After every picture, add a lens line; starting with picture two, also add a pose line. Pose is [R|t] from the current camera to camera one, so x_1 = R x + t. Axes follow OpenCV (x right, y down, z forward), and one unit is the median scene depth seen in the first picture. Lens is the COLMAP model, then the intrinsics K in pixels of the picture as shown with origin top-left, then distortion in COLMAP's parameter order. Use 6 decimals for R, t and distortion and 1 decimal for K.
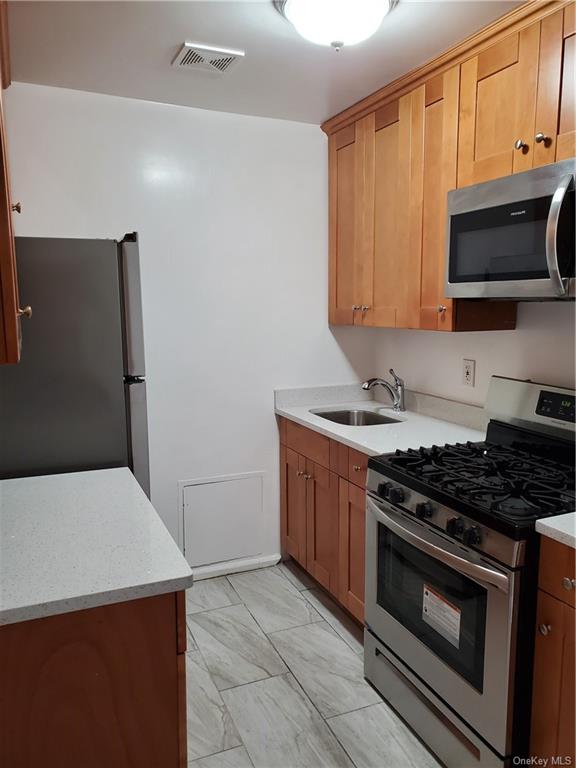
lens RADIAL K [[589.8, 0, 288.0], [0, 589.8, 384.0], [0, 0, 1]] dist [0.000939, 0.009658]
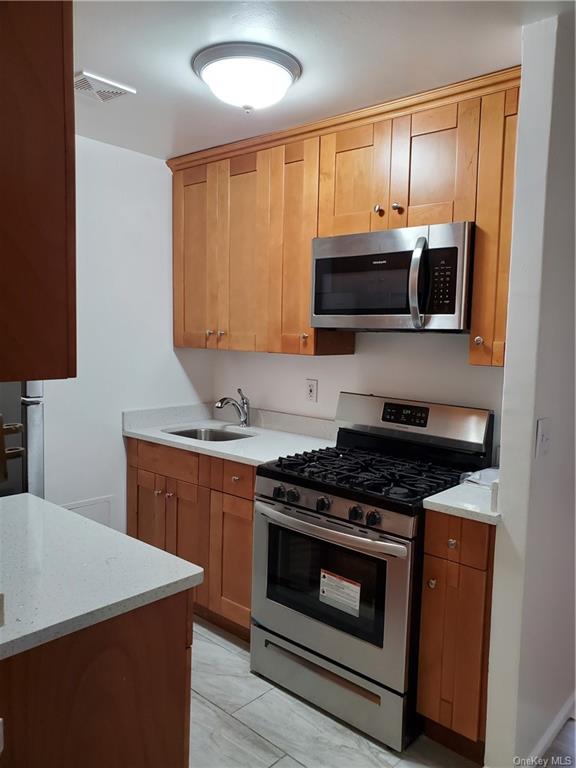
lens RADIAL K [[592.4, 0, 287.6], [0, 592.4, 378.3], [0, 0, 1]] dist [0.004546, -0.001978]
pose [[0.905191, -0.009292, 0.424904, -0.284309], [0.031267, 0.998508, -0.044773, 0.009788], [-0.423854, 0.053814, 0.904130, -0.048426]]
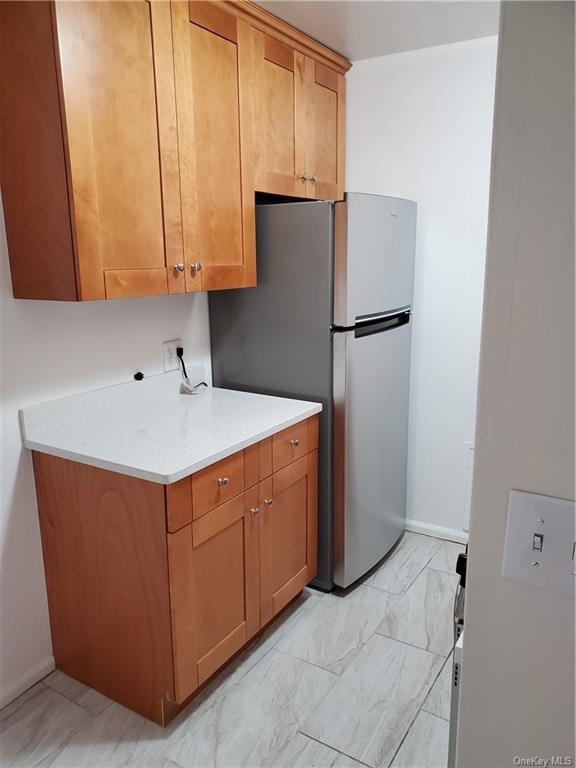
lens RADIAL K [[589.8, 0, 288.0], [0, 589.8, 384.0], [0, 0, 1]] dist [0.000939, 0.009658]
pose [[0.573099, 0.180939, -0.799262, 0.577835], [-0.108640, 0.983487, 0.144746, -0.054355], [0.812253, 0.003878, 0.583292, 0.264561]]
